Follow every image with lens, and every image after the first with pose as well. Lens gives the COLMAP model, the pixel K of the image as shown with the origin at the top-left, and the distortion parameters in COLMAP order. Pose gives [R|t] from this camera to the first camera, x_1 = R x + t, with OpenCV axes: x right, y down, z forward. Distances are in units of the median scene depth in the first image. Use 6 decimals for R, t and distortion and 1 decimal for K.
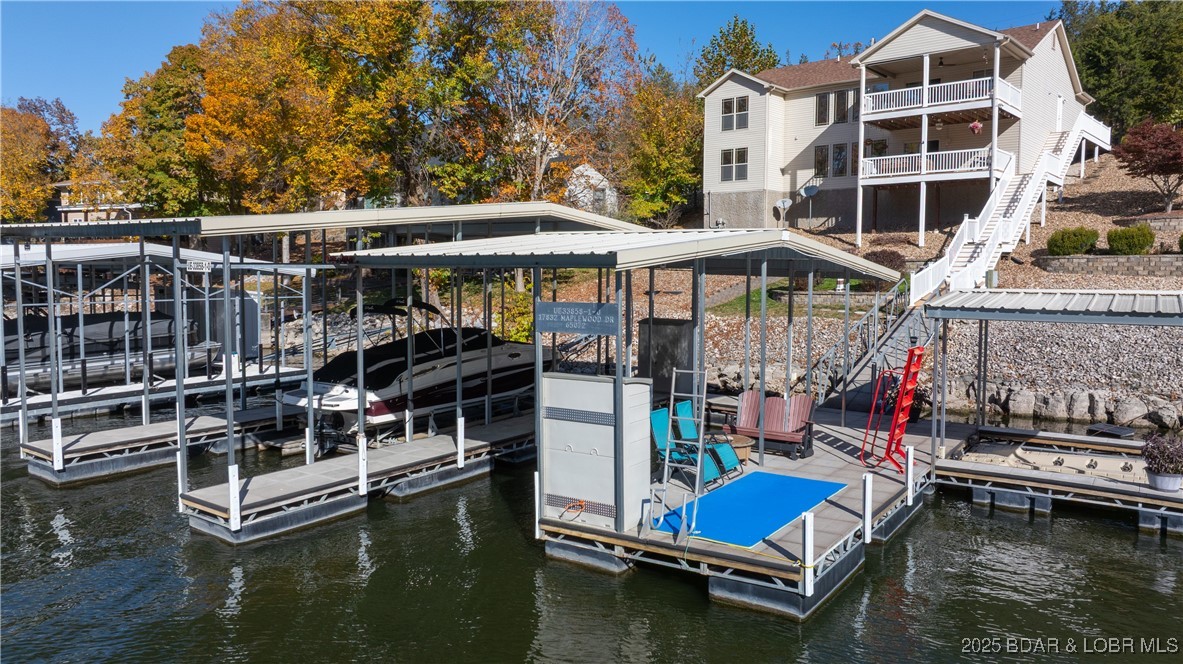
lens RADIAL K [[833.9, 0, 597.3], [0, 833.9, 329.5], [0, 0, 1]] dist [-0.026529, 0.025873]
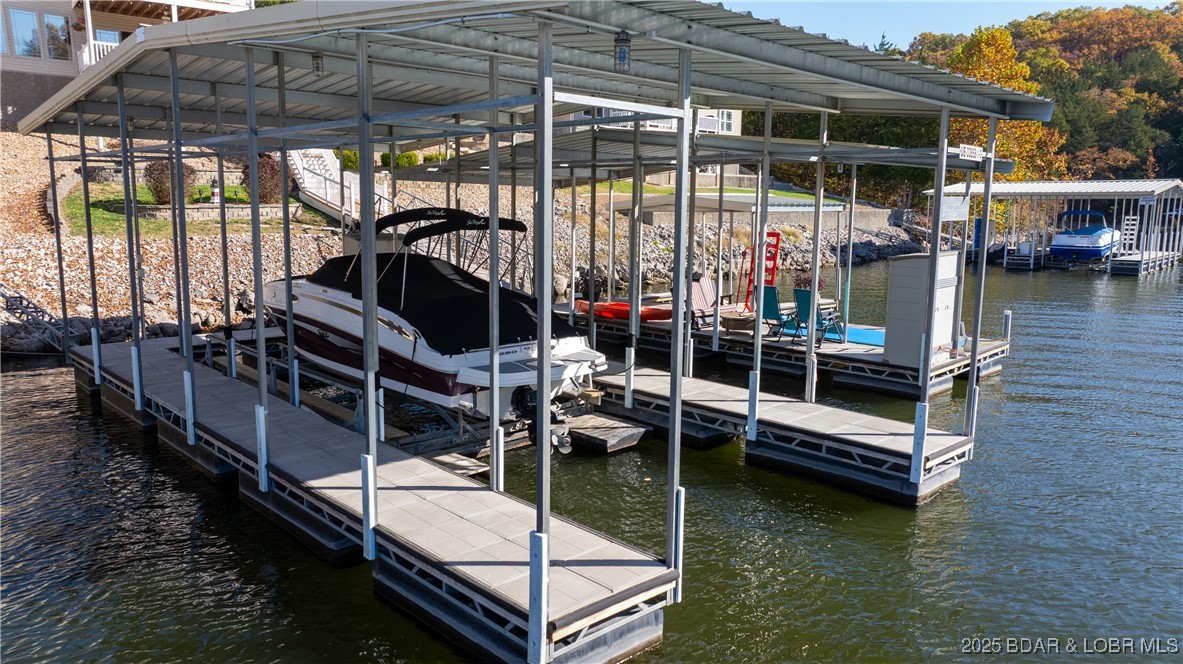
lens RADIAL K [[833.9, 0, 597.3], [0, 833.9, 329.5], [0, 0, 1]] dist [-0.026529, 0.025873]
pose [[0.198967, -0.149816, 0.968487, -0.351873], [0.062661, 0.988169, 0.139988, -0.010973], [-0.978001, 0.032833, 0.206001, 0.310565]]
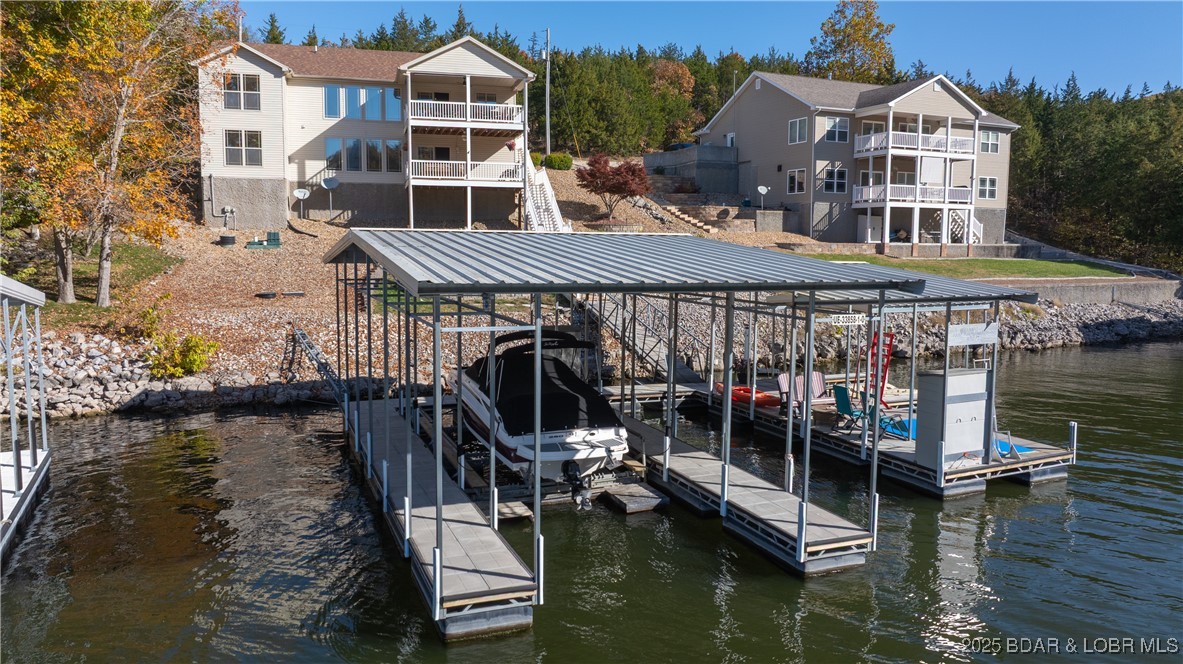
lens RADIAL K [[836.7, 0, 603.2], [0, 836.7, 336.2], [0, 0, 1]] dist [-0.037811, 0.001363]
pose [[0.543415, -0.092863, 0.834312, -0.405078], [0.054789, 0.995667, 0.075137, -0.039831], [-0.837675, 0.004881, 0.546148, 0.176781]]
